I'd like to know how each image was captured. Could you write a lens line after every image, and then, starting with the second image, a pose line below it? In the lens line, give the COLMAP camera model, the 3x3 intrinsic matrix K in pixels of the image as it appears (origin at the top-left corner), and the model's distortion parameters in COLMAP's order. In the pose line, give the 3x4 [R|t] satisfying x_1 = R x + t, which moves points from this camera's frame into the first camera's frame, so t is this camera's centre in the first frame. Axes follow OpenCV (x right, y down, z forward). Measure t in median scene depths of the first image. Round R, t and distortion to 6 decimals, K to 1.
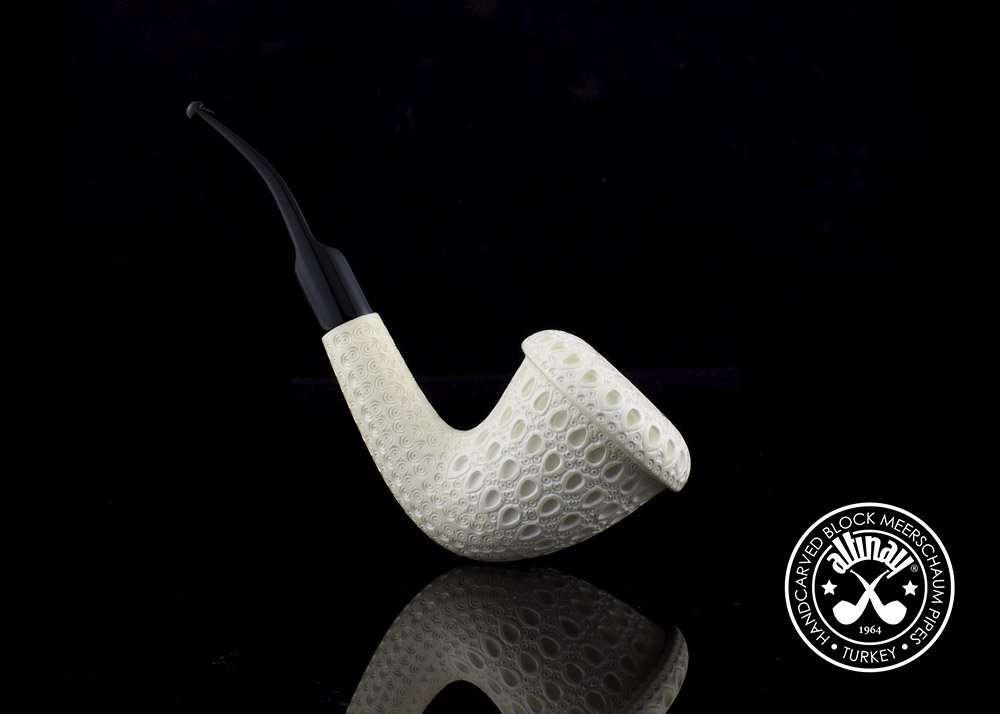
lens RADIAL K [[1388.1, 0, 498.6], [0, 1388.1, 361.9], [0, 0, 1]] dist [-0.018605, 0.000000]
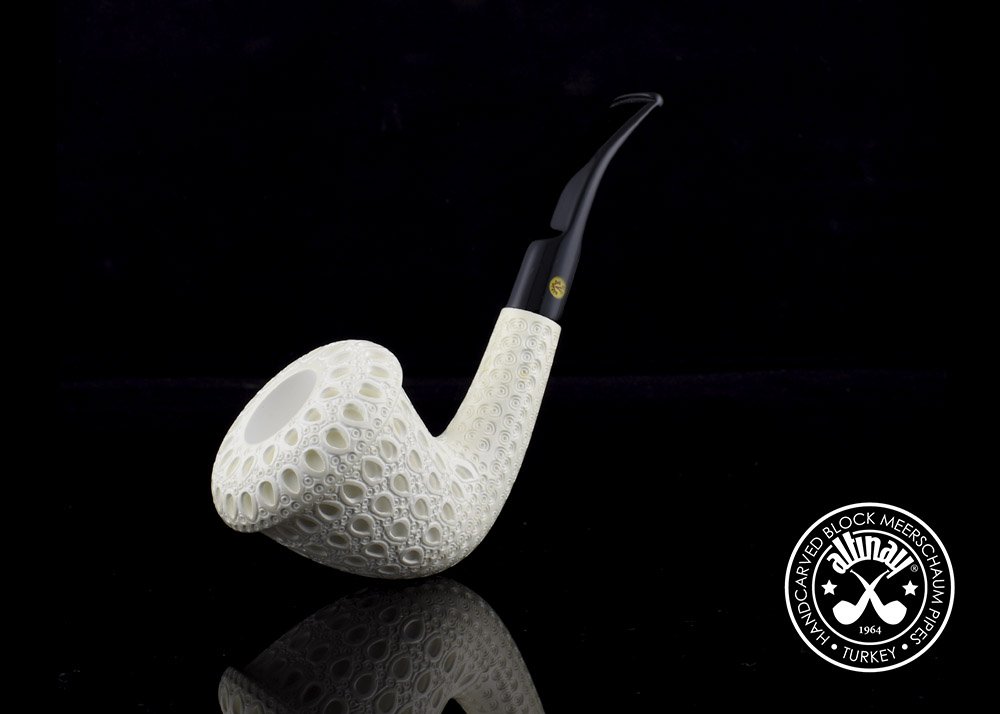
lens RADIAL K [[1388.1, 0, 503.1], [0, 1388.1, 351.0], [0, 0, 1]] dist [-0.018605, 0.000000]
pose [[0.995627, 0.005335, -0.093269, 0.102558], [-0.005856, 0.999969, -0.005311, -0.004878], [0.093237, 0.005834, 0.995627, 0.034738]]
